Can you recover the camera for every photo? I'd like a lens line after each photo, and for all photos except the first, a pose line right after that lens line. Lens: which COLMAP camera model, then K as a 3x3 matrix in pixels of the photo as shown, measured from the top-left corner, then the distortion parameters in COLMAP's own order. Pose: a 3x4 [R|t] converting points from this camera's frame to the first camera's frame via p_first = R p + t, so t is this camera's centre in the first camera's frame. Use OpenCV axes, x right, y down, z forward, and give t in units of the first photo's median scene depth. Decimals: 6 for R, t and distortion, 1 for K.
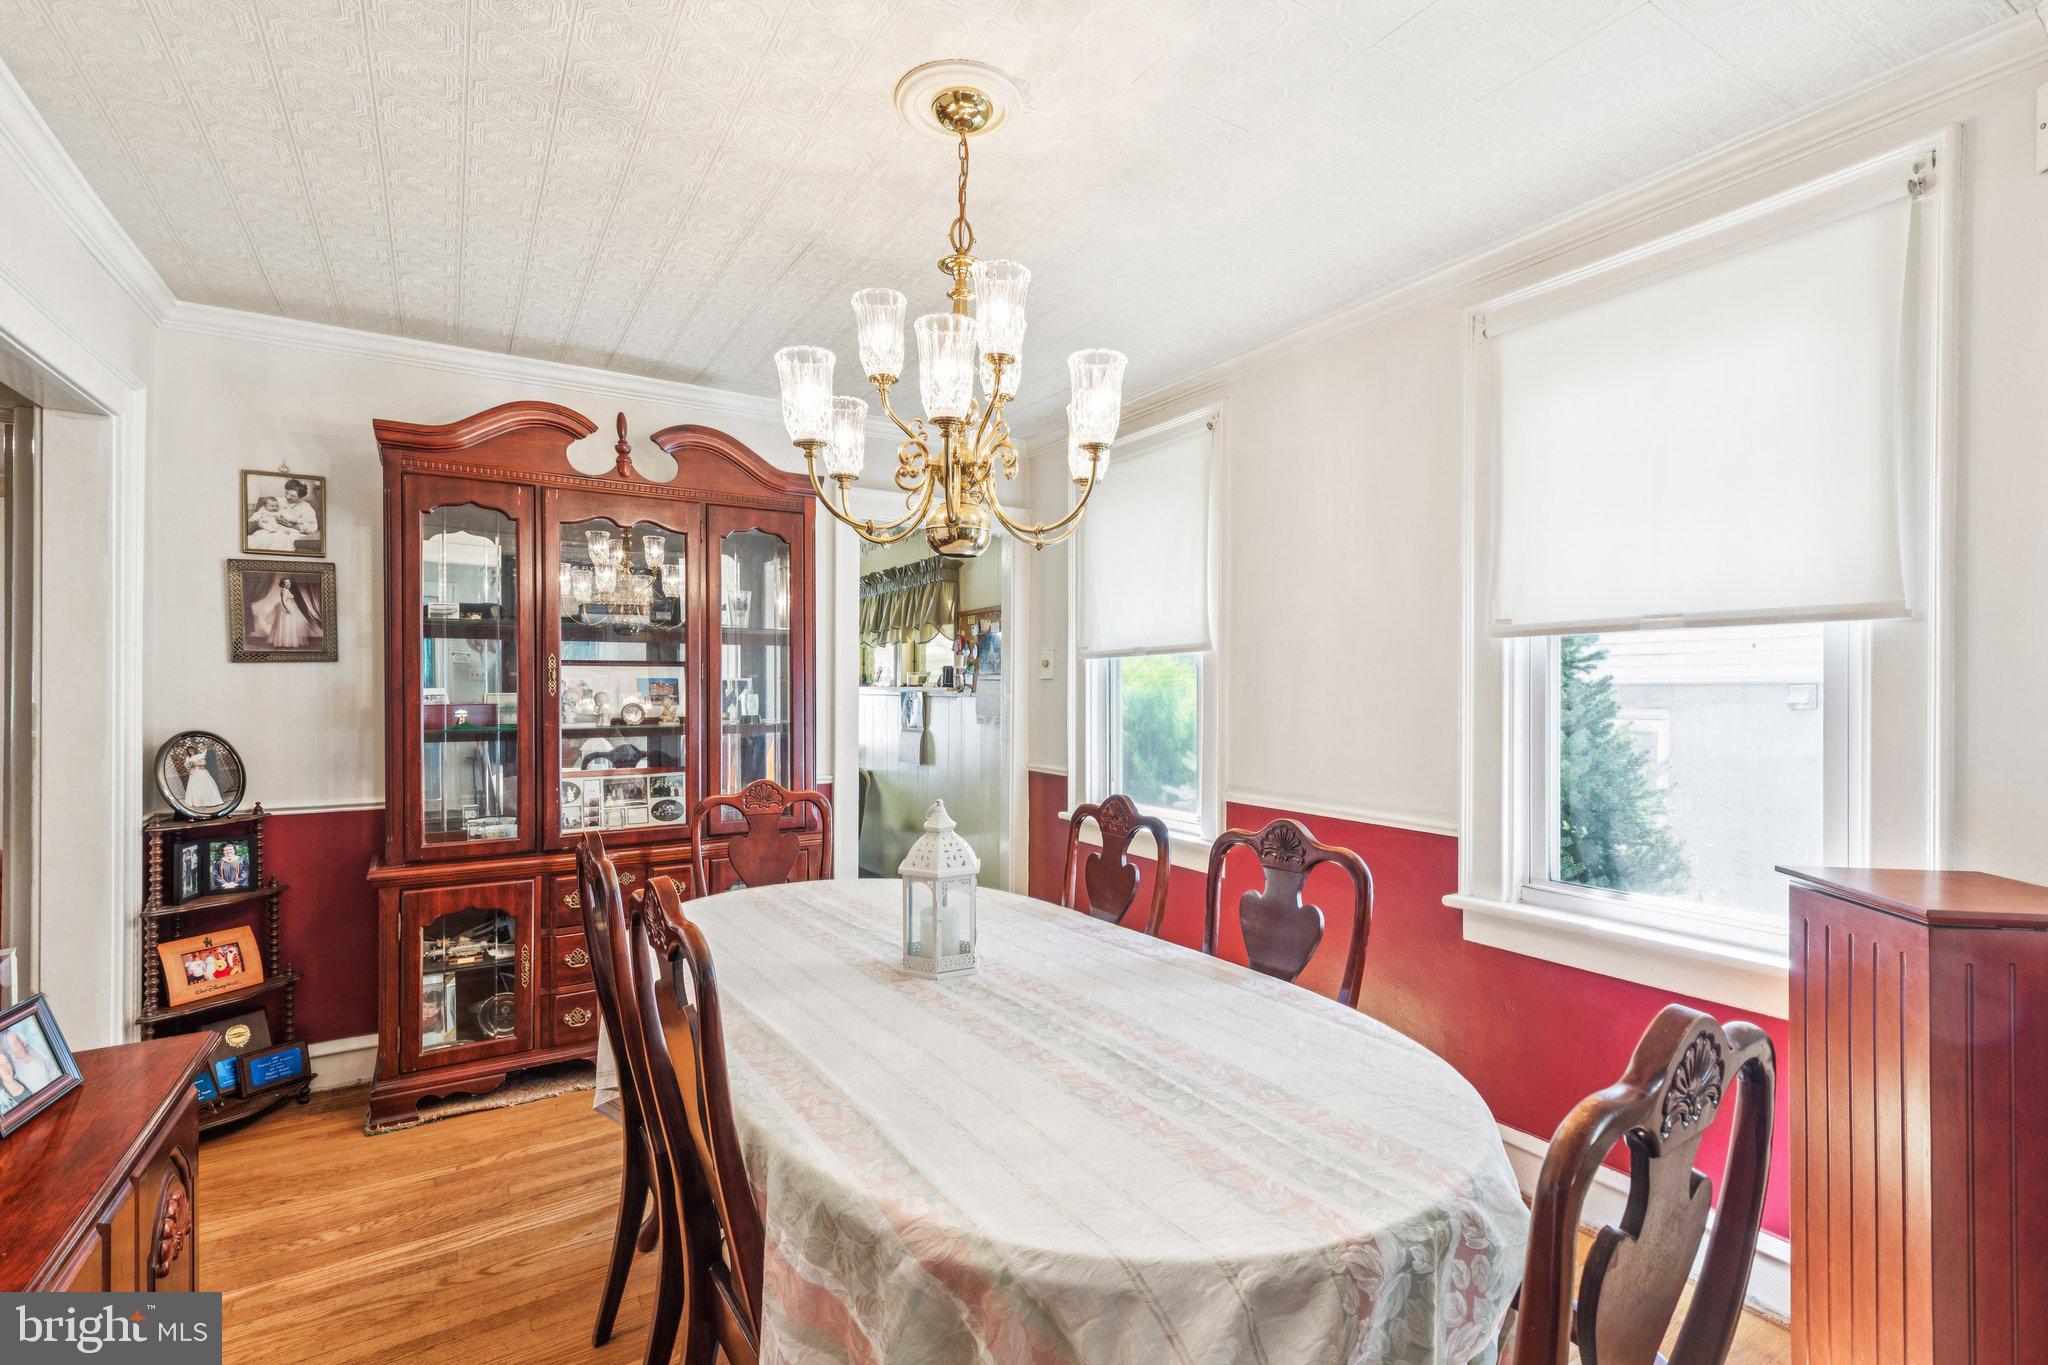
lens RADIAL K [[932.6, 0, 1022.5], [0, 932.6, 687.3], [0, 0, 1]] dist [0.002492, 0.000024]
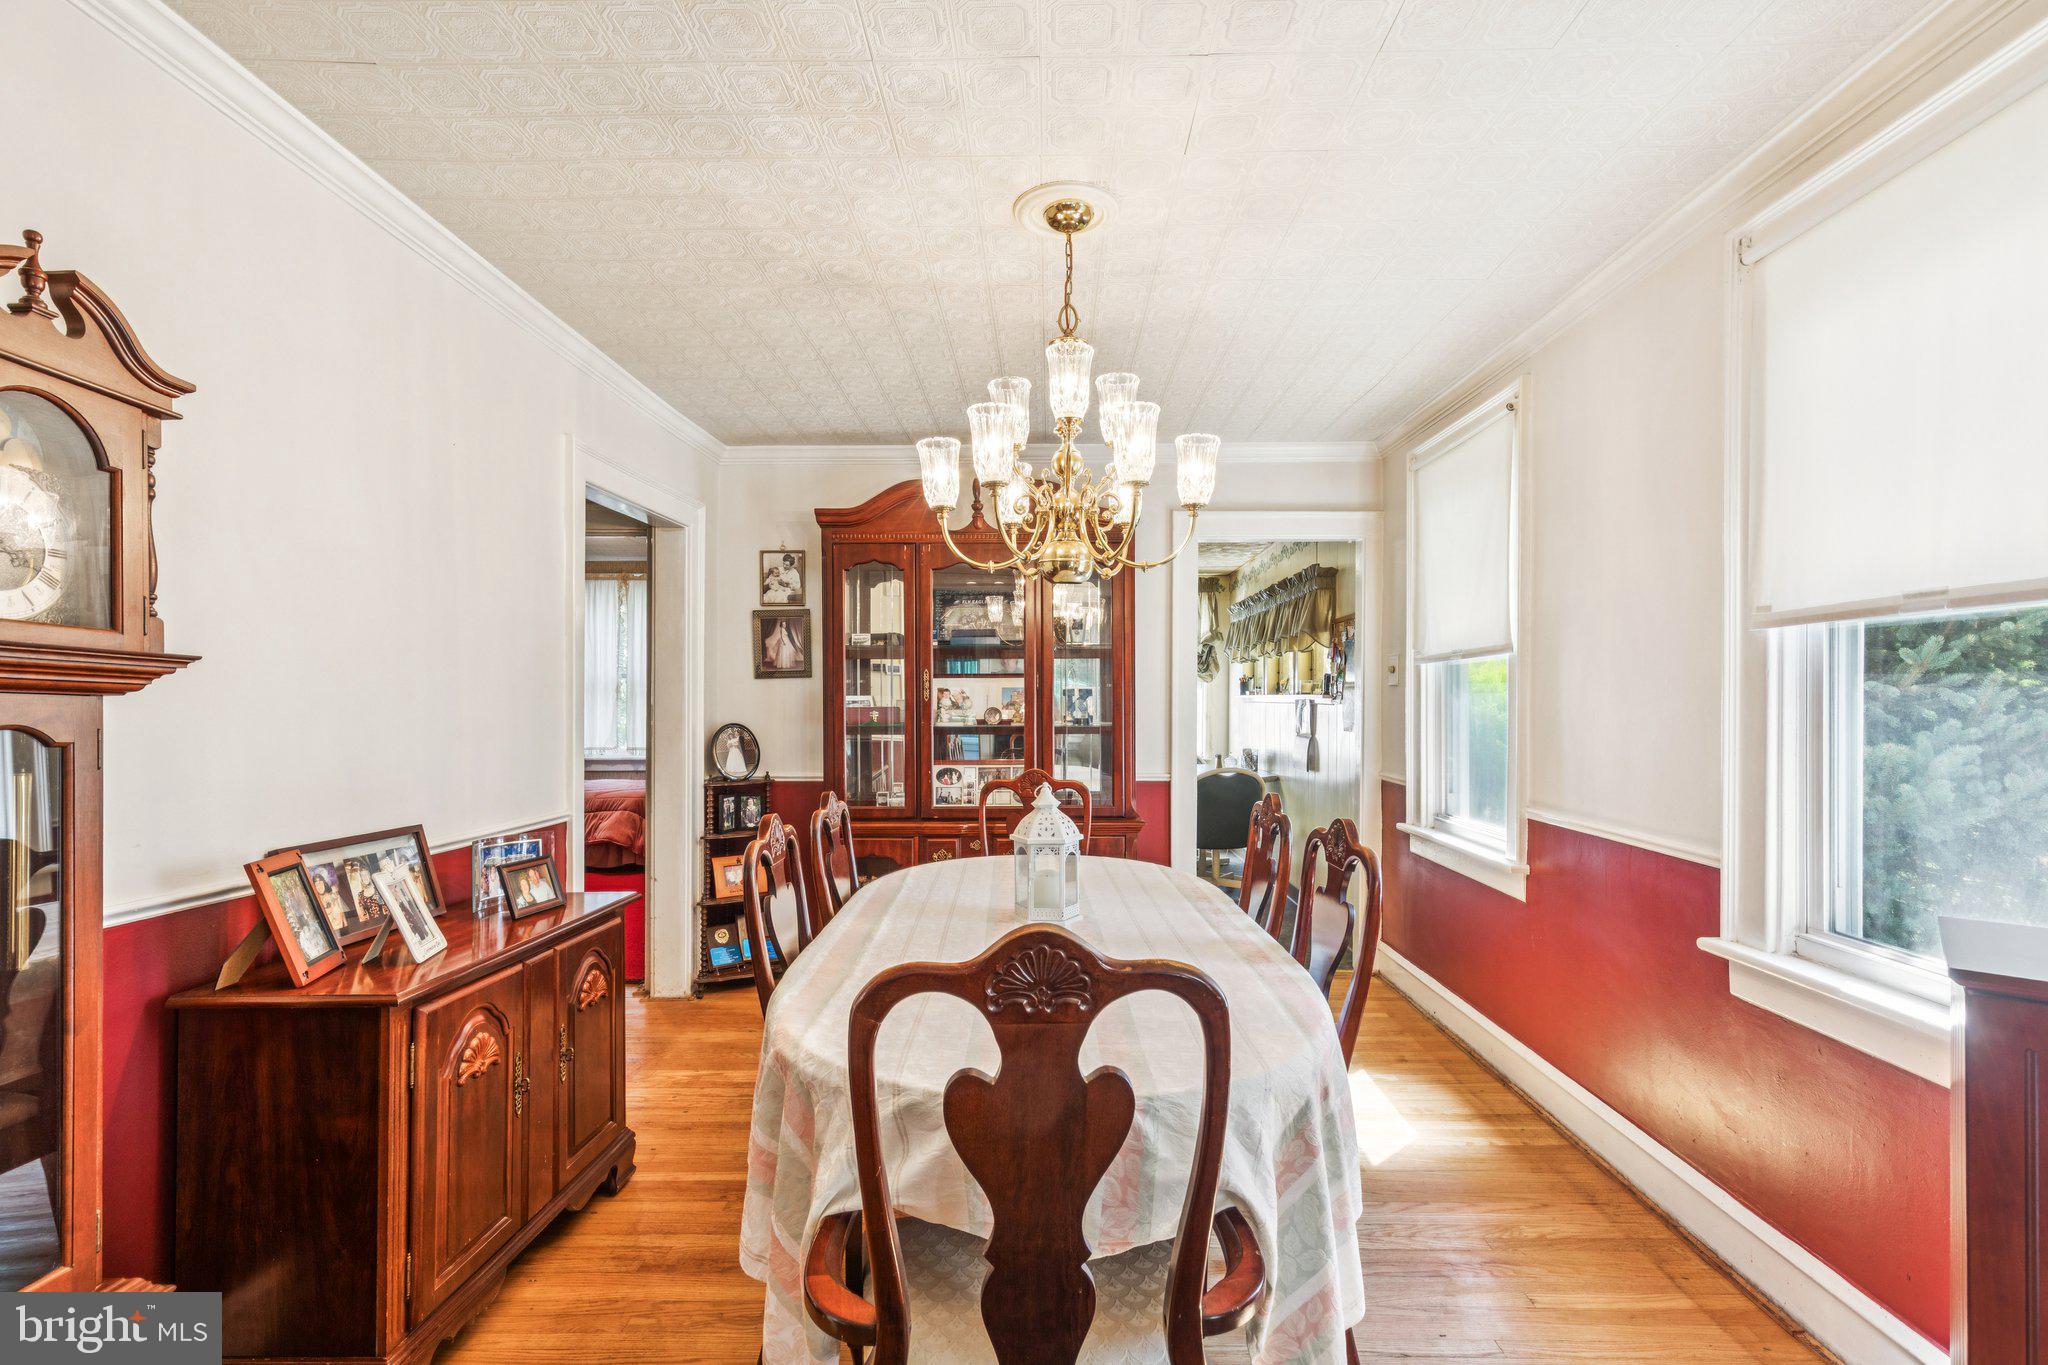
lens RADIAL K [[936.0, 0, 1028.4], [0, 936.0, 695.1], [0, 0, 1]] dist [0.002734, 0.000020]
pose [[0.838241, -0.003176, -0.545290, 0.348757], [0.001311, 0.999992, -0.003809, 0.006292], [0.545298, 0.002478, 0.838239, -0.030403]]
